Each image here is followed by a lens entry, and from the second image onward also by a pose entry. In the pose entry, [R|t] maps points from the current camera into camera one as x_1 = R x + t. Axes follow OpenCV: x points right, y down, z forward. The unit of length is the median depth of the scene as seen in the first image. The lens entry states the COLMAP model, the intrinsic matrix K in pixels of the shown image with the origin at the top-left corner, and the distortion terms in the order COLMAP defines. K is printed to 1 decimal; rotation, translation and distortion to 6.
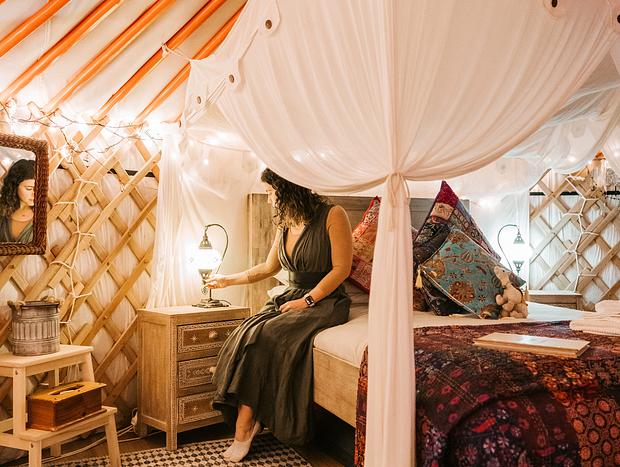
lens RADIAL K [[581.8, 0, 310.0], [0, 581.8, 233.5], [0, 0, 1]] dist [-0.002215, -0.008794]
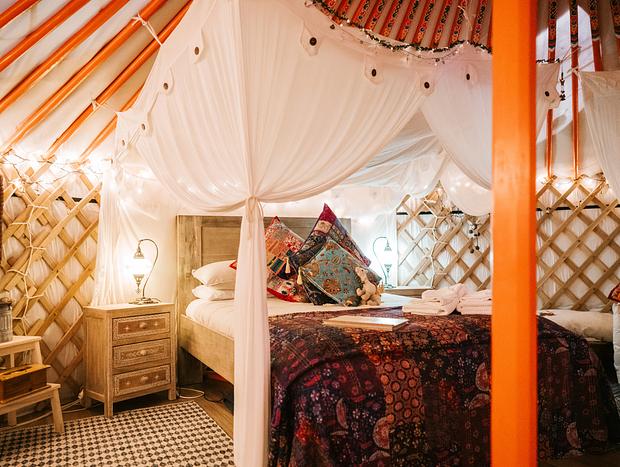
lens RADIAL K [[459.1, 0, 296.9], [0, 459.1, 237.1], [0, 0, 1]] dist [-0.004397, -0.003342]
pose [[0.996722, -0.014193, 0.079651, 0.098580], [0.016097, 0.999599, -0.023307, 0.009745], [-0.079288, 0.024512, 0.996550, -0.041474]]
